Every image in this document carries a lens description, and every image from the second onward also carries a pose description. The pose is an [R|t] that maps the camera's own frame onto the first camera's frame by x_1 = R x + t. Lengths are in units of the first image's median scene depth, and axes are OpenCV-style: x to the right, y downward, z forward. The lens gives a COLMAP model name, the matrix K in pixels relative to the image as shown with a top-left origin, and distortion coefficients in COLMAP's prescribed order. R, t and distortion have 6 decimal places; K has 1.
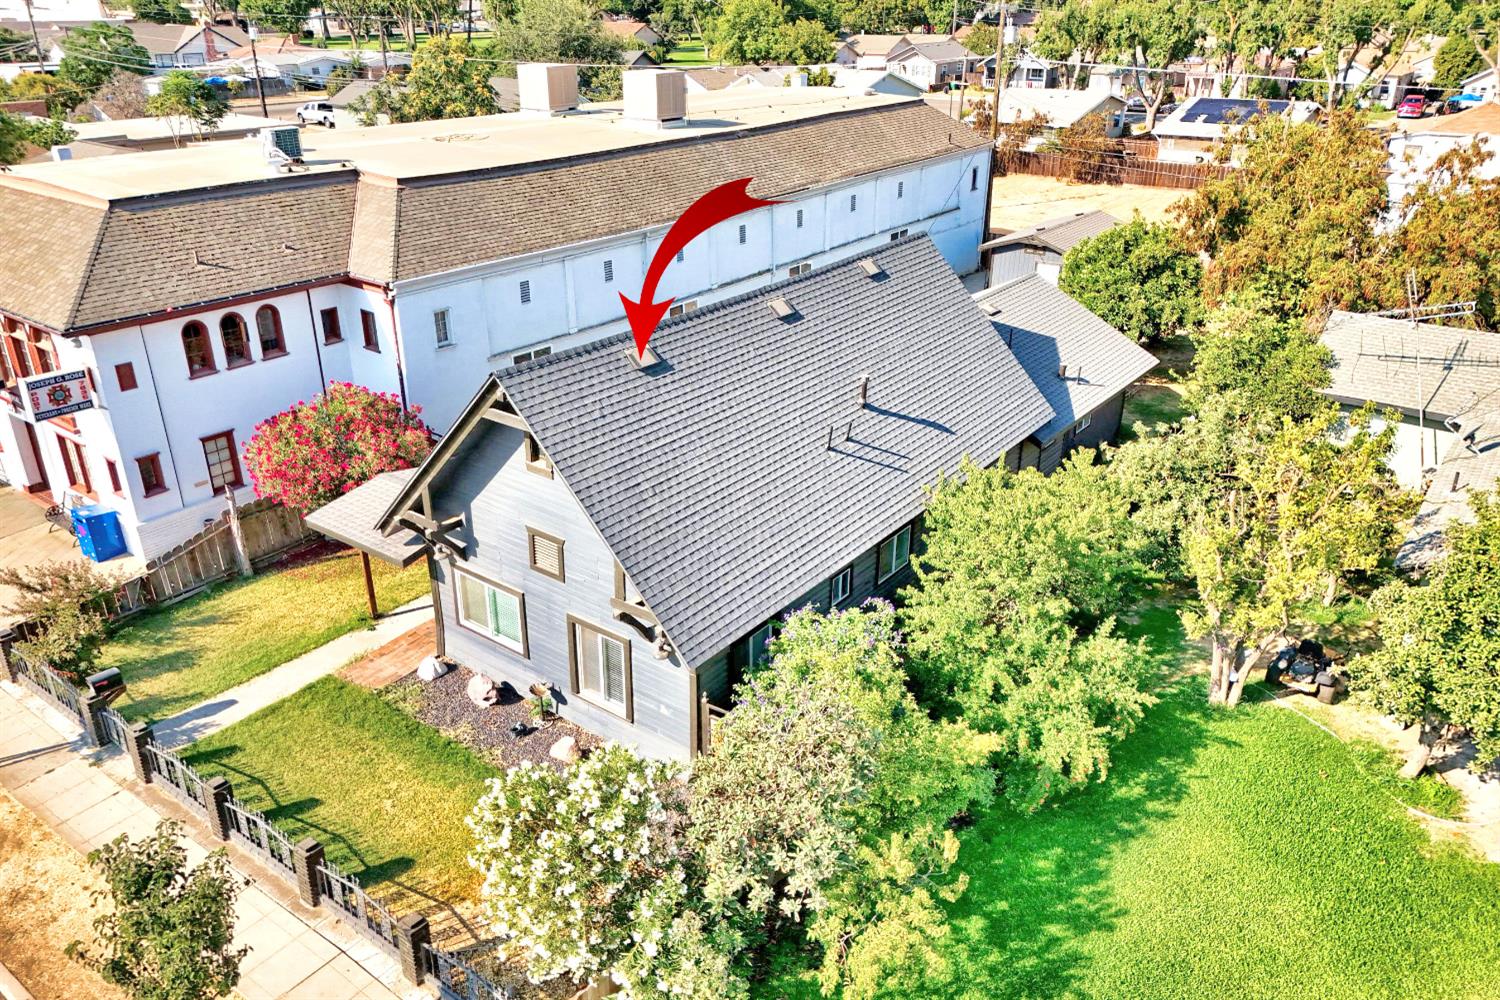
lens RADIAL K [[1091.2, 0, 750.0], [0, 1091.2, 500.0], [0, 0, 1]] dist [0.055820, -0.041594]
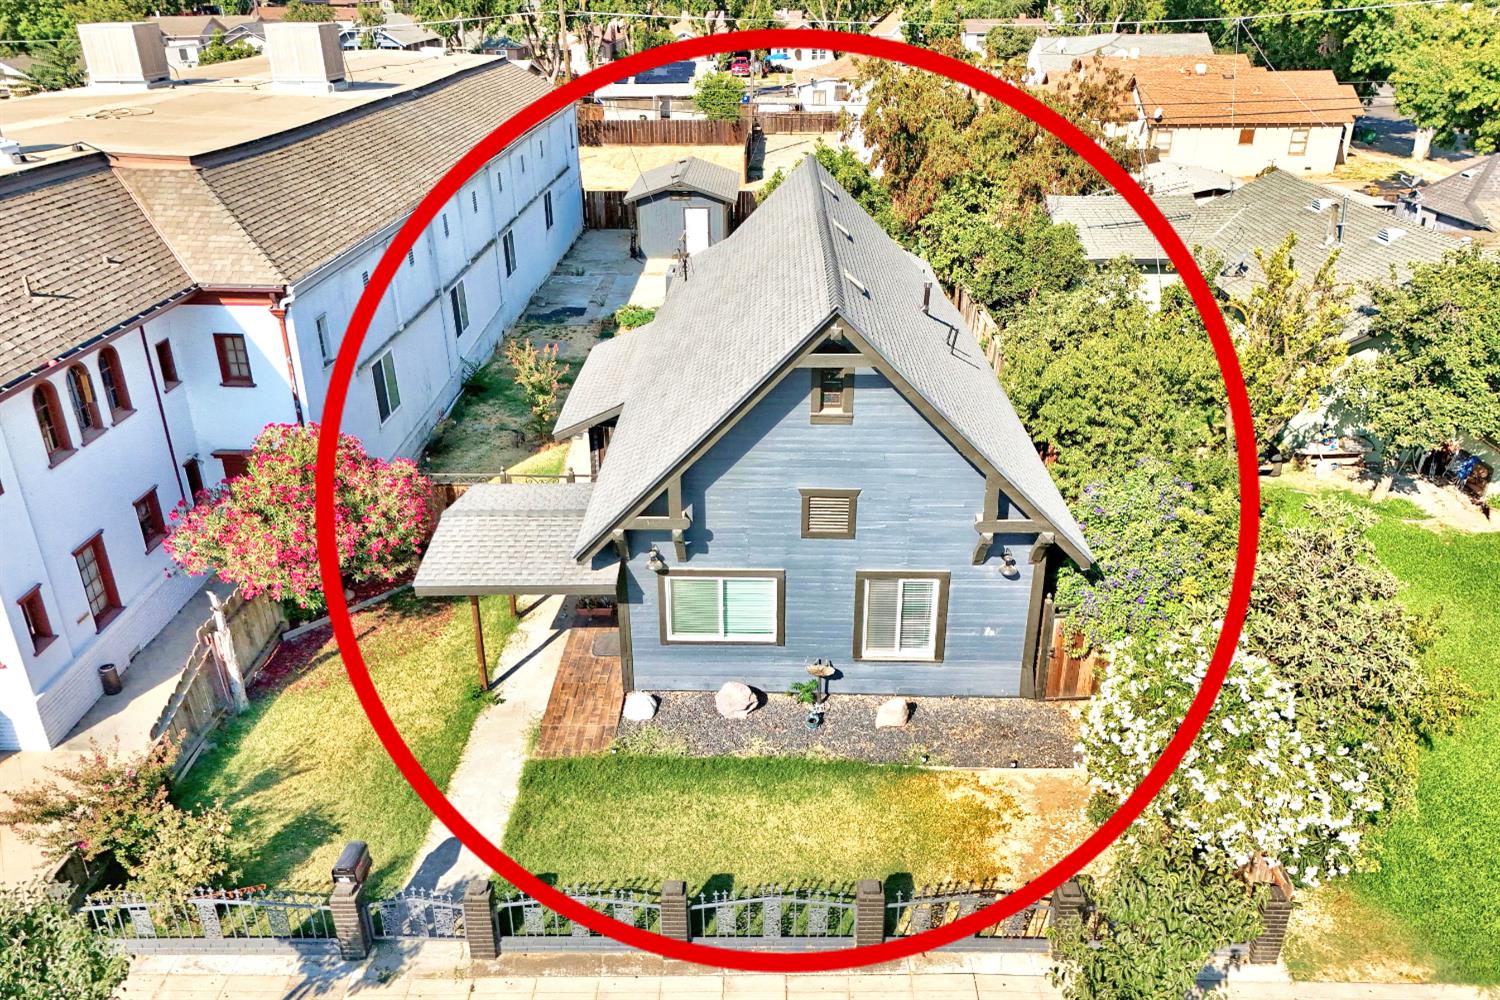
lens RADIAL K [[1091.2, 0, 750.0], [0, 1091.2, 500.0], [0, 0, 1]] dist [0.055820, -0.041594]
pose [[0.808395, -0.258537, 0.528825, -0.500872], [0.254133, 0.963633, 0.082626, -0.036524], [-0.530955, 0.067597, 0.844699, 0.194726]]
